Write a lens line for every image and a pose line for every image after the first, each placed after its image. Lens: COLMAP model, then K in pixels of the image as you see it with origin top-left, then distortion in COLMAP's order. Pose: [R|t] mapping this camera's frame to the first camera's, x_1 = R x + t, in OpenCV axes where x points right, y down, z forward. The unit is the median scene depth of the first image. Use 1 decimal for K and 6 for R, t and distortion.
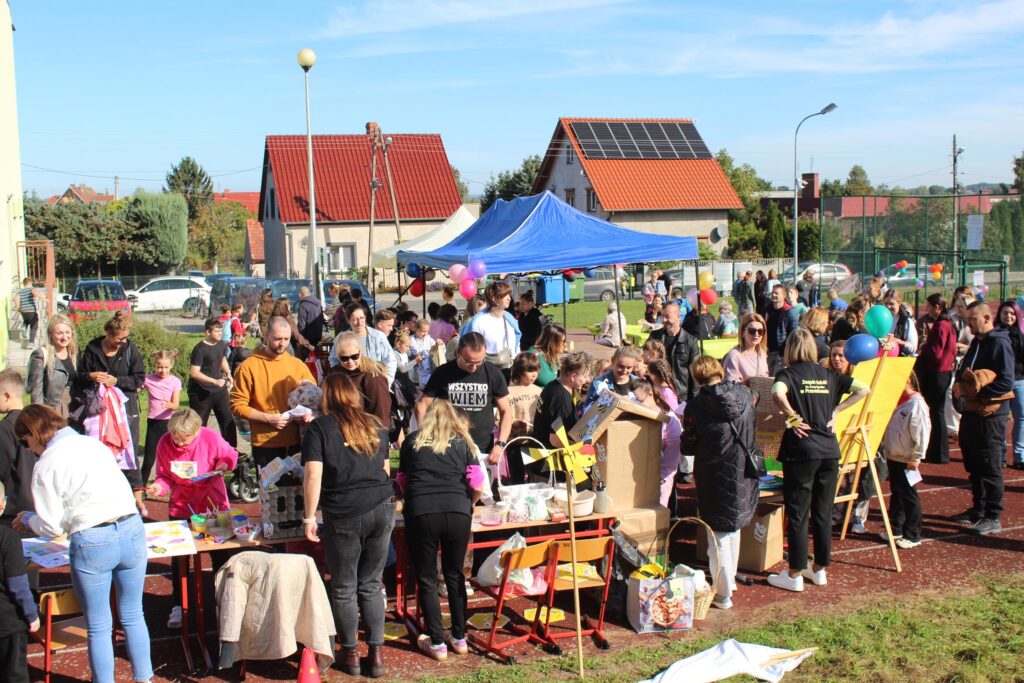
lens RADIAL K [[1195.3, 0, 512.0], [0, 1195.3, 341.5], [0, 0, 1]] dist [-0.022266, -0.013248]
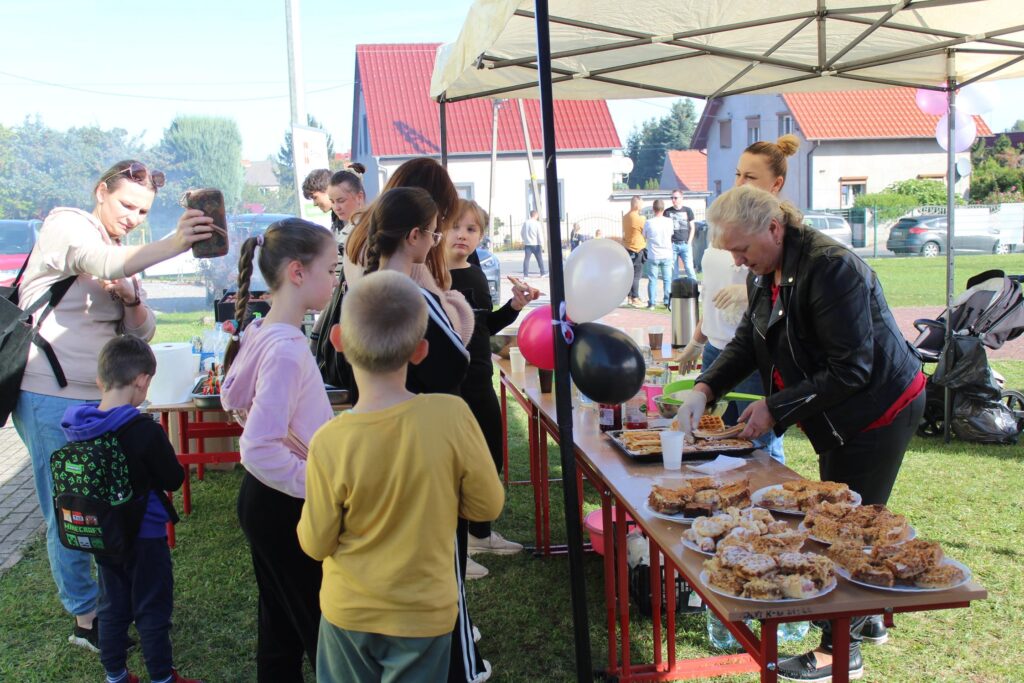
lens RADIAL K [[1160.4, 0, 512.0], [0, 1160.4, 341.5], [0, 0, 1]] dist [-0.021007, -0.012691]
pose [[0.994003, 0.002800, -0.109321, -0.028406], [0.000316, 0.999595, 0.028469, -0.005421], [0.109356, -0.028333, 0.993599, 0.289074]]
